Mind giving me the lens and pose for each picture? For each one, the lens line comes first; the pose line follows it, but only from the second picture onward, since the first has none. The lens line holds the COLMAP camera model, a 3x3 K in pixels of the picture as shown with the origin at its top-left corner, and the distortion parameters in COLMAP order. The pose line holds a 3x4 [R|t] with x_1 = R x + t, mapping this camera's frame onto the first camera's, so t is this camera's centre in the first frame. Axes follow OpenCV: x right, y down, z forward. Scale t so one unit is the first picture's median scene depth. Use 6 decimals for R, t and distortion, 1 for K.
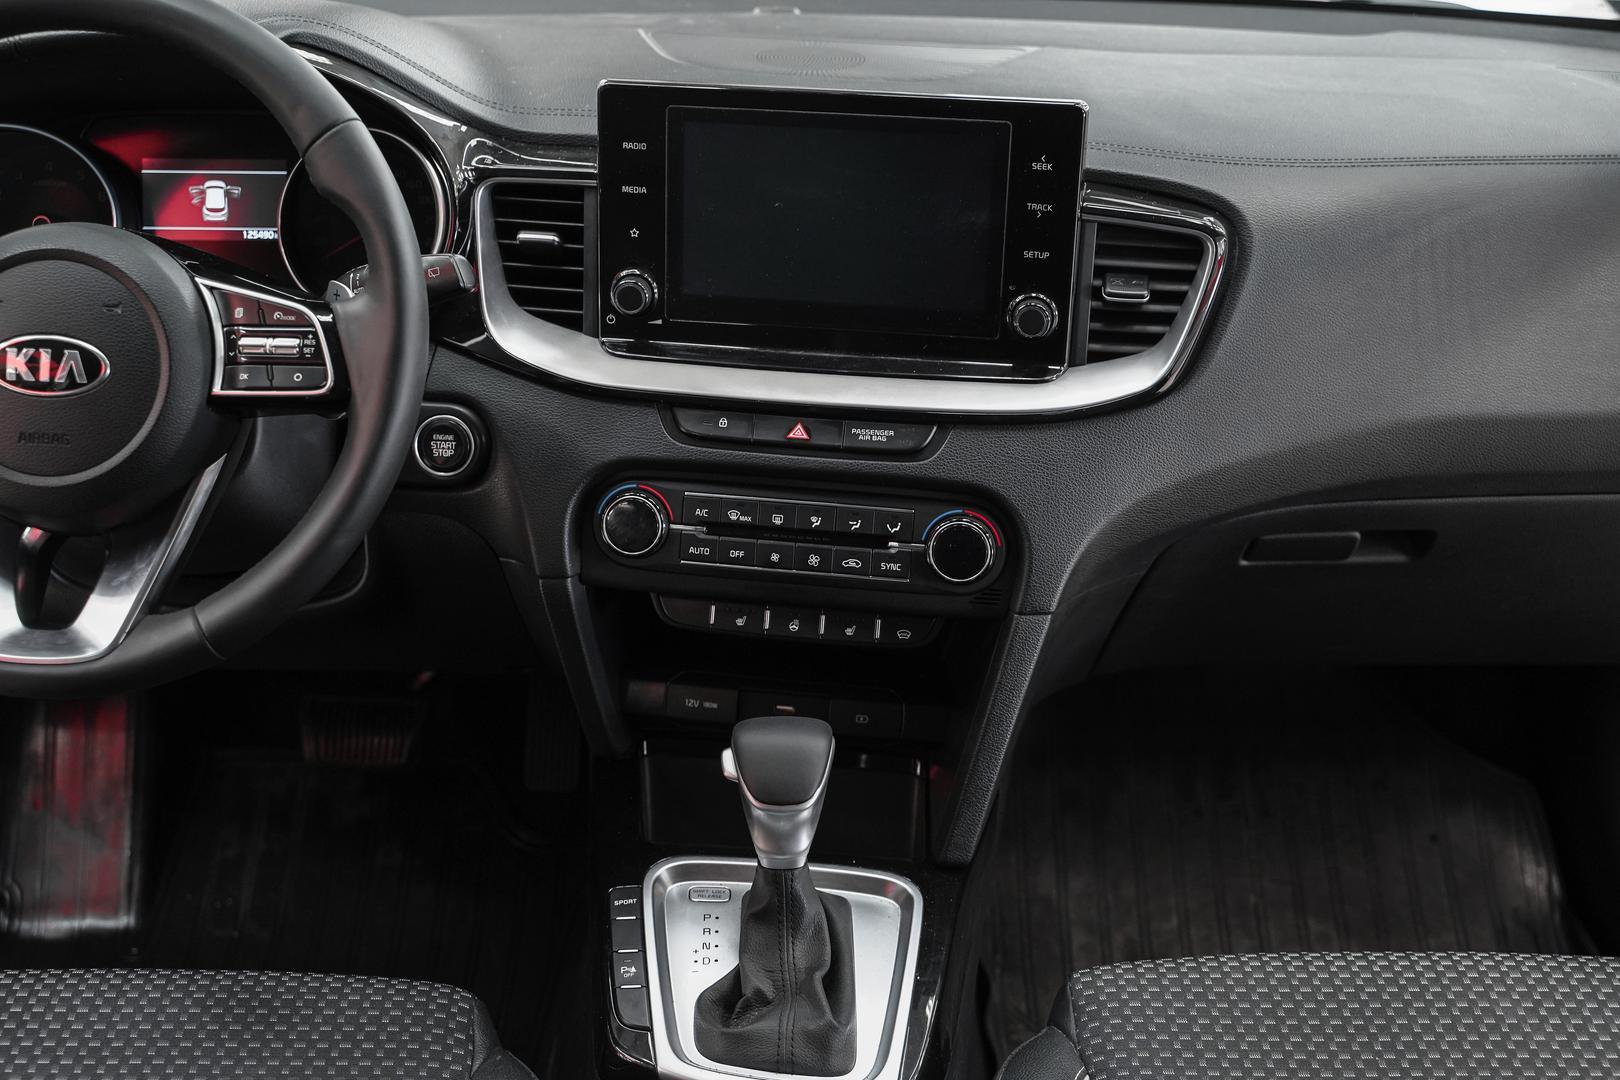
lens RADIAL K [[2001.6, 0, 810.9], [0, 2001.6, 545.1], [0, 0, 1]] dist [0.007740, 0.000000]
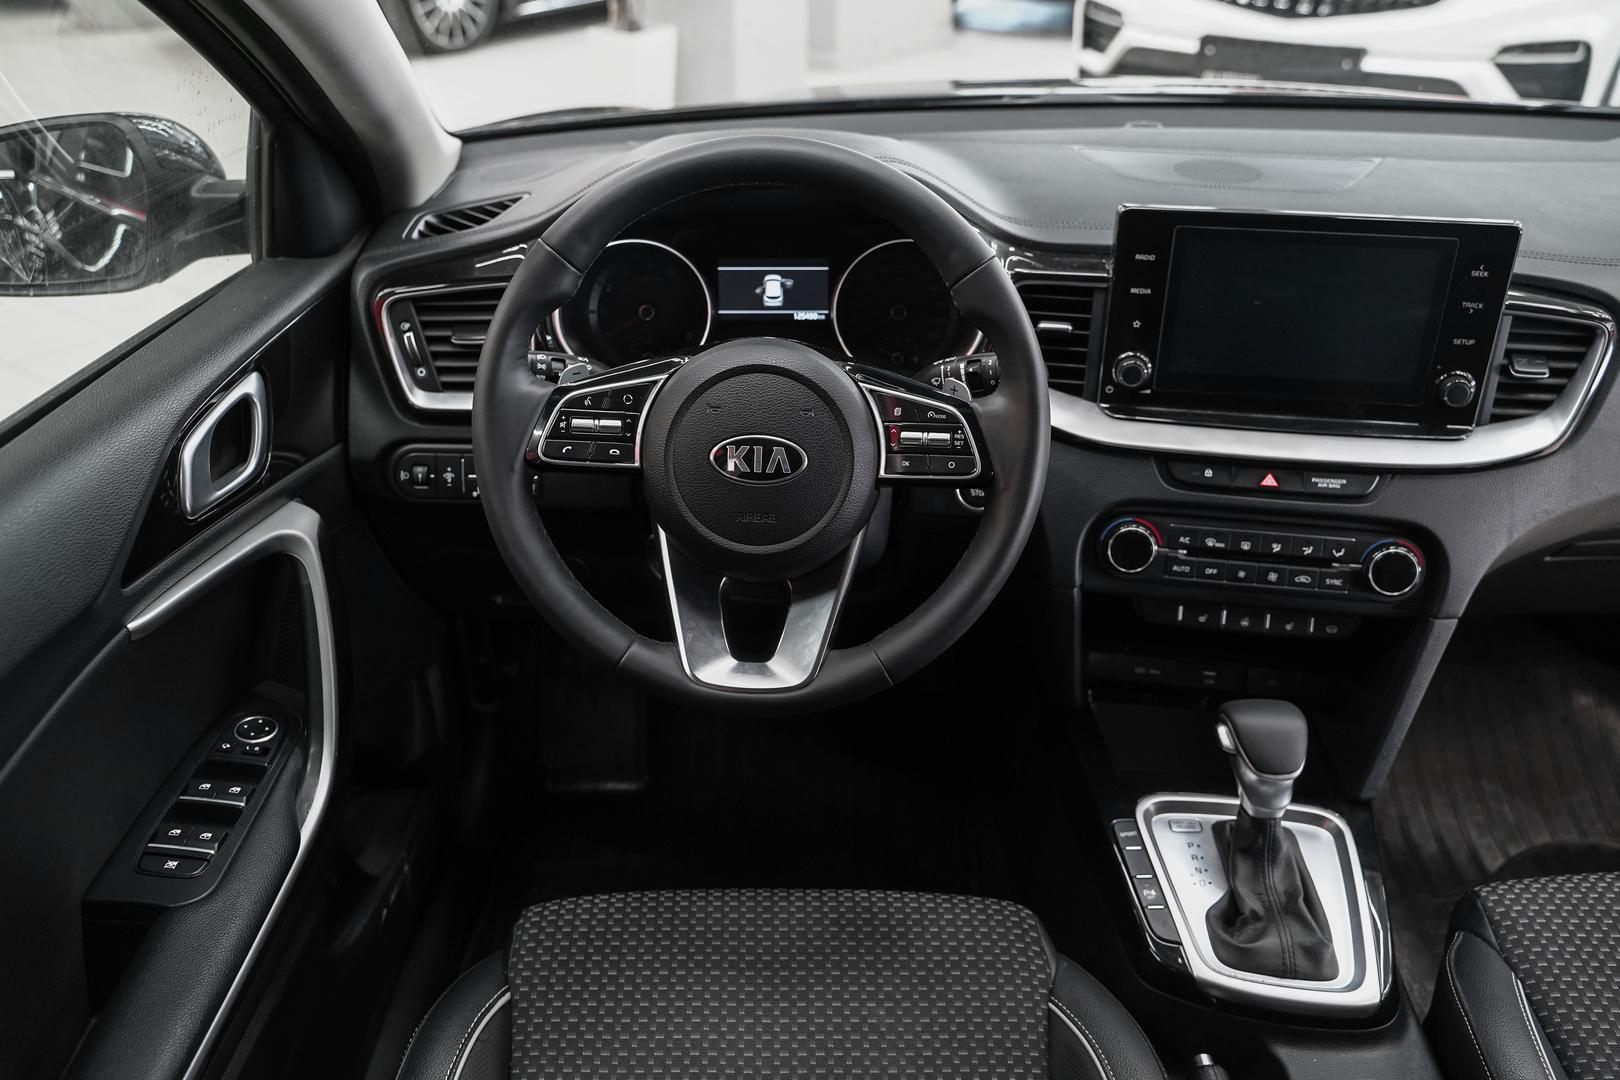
lens RADIAL K [[1296.6, 0, 812.7], [0, 1296.6, 535.8], [0, 0, 1]] dist [-0.006806, 0.009907]
pose [[0.999806, -0.006350, -0.018654, -0.282134], [0.008038, 0.995743, 0.091825, -0.098766], [0.017991, -0.091957, 0.995600, 0.155921]]
